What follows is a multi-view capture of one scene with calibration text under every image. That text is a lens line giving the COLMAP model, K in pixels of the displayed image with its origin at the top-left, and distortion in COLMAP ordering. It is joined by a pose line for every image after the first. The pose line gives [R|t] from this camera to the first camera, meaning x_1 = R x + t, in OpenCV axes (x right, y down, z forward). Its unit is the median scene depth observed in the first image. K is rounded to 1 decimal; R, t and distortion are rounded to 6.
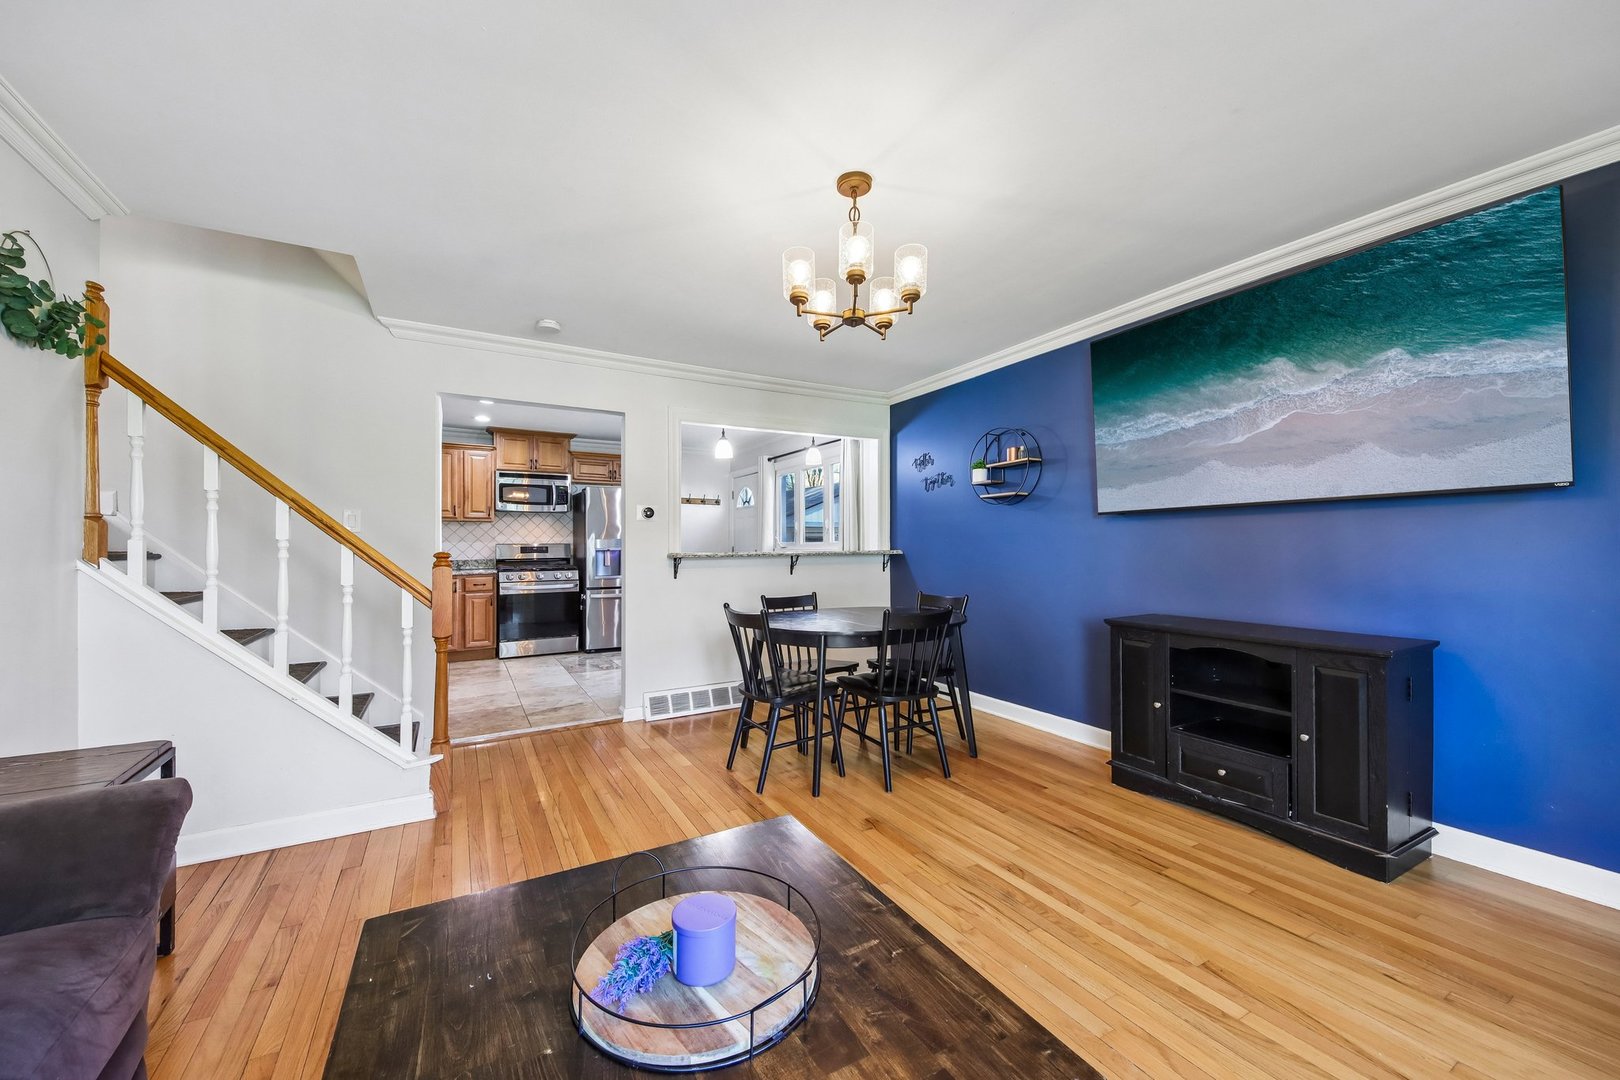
lens RADIAL K [[587.4, 0, 844.4], [0, 587.4, 540.8], [0, 0, 1]] dist [0.037063, -0.000034]
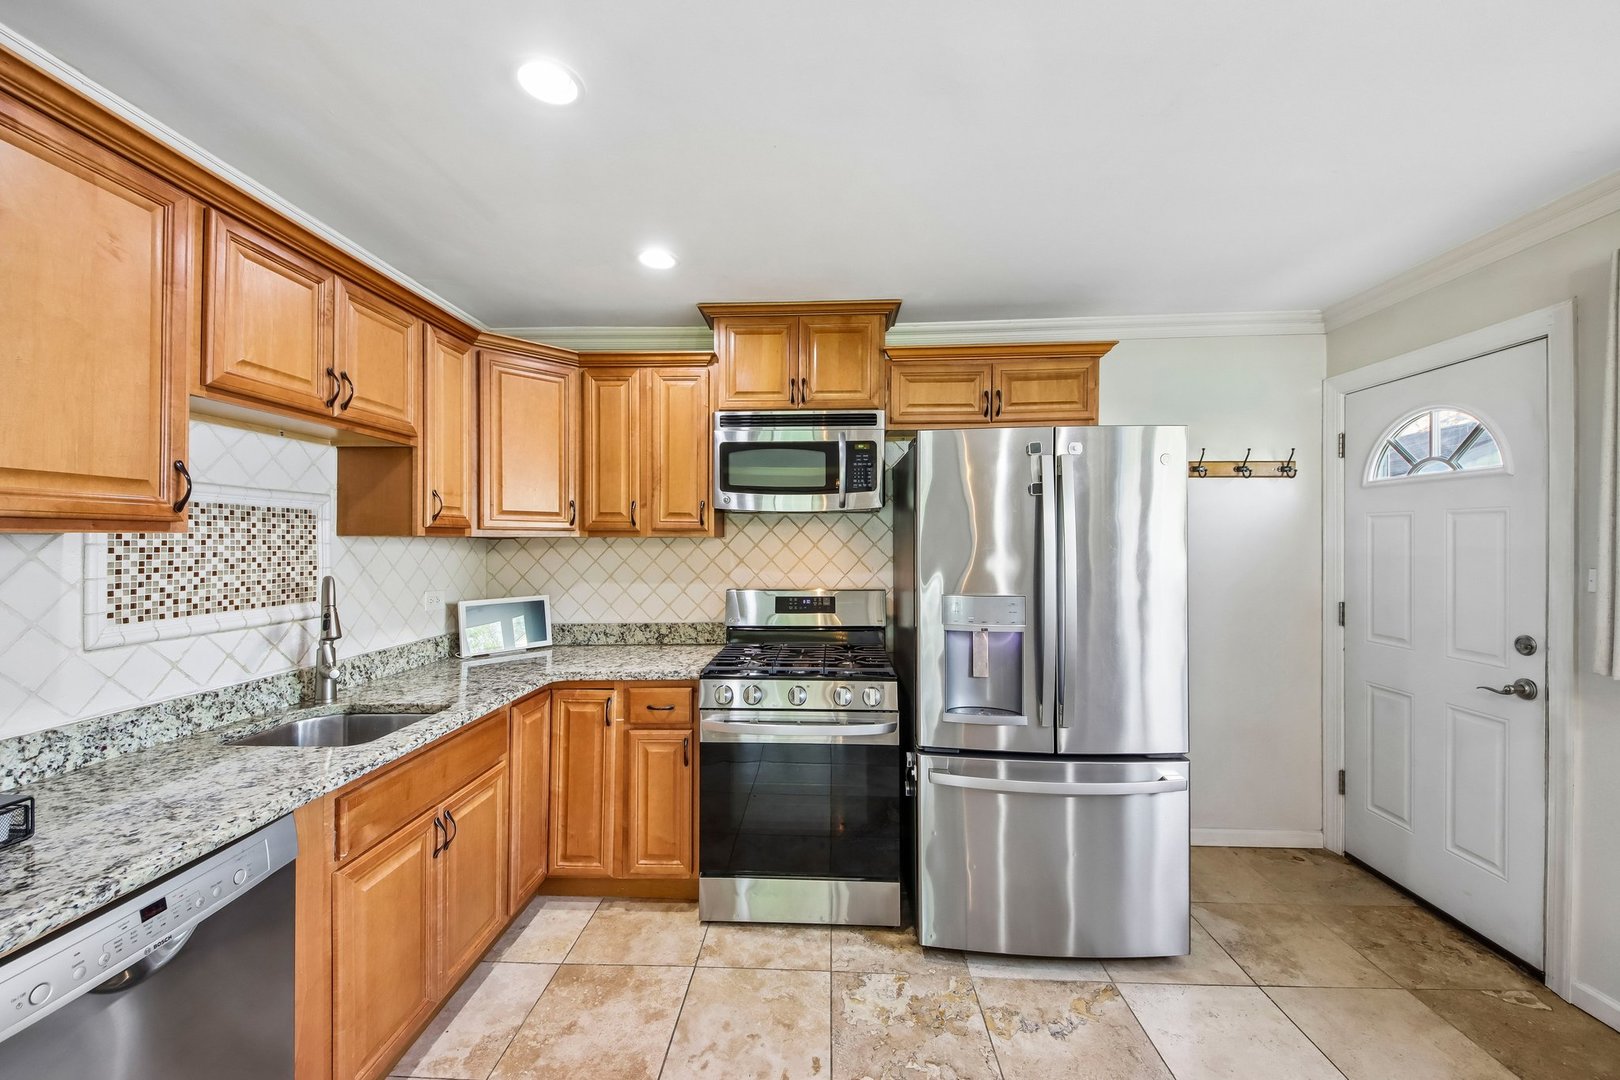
lens RADIAL K [[619.6, 0, 798.0], [0, 619.6, 538.0], [0, 0, 1]] dist [0.039416, -0.000235]
pose [[0.808499, 0.005782, -0.588469, -0.289130], [-0.002593, 0.999977, 0.006263, -0.035097], [0.588492, -0.003538, 0.808496, 0.684453]]
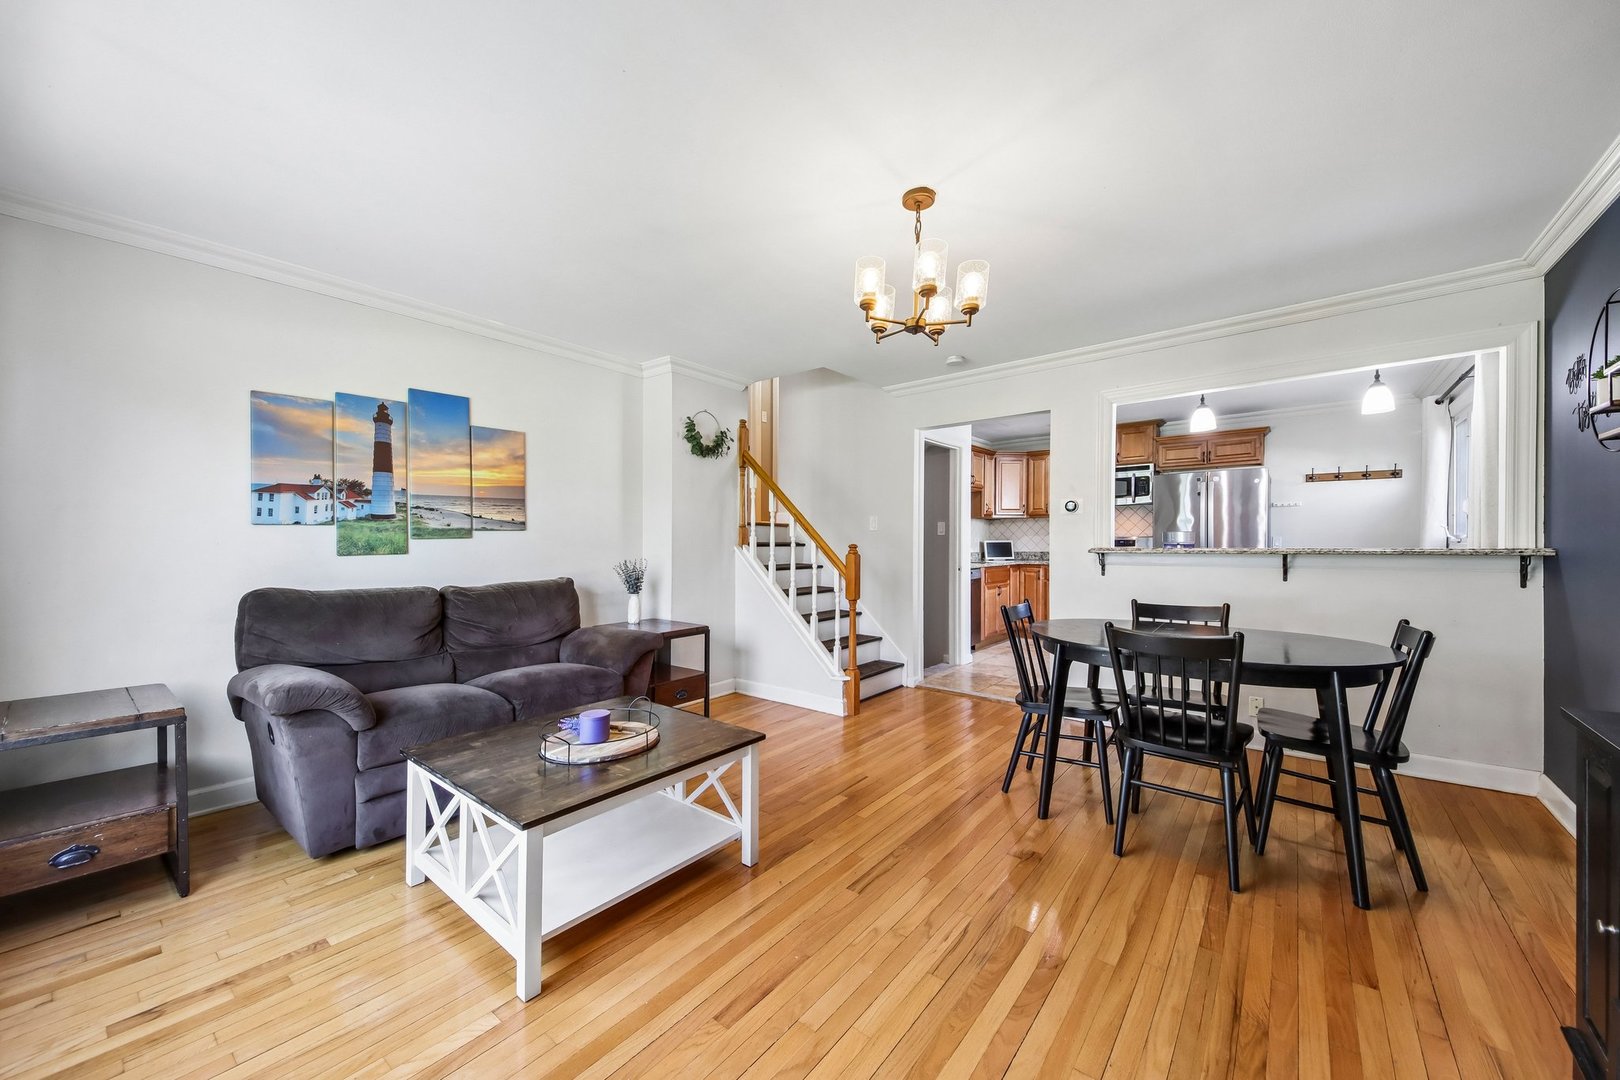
lens RADIAL K [[614.2, 0, 777.7], [0, 614.2, 520.8], [0, 0, 1]] dist [0.000035, -0.000139]
pose [[0.316849, -0.028097, -0.948060, 0.289219], [0.010346, 0.999604, -0.026167, -0.000745], [0.948420, -0.001518, 0.317014, 0.126265]]
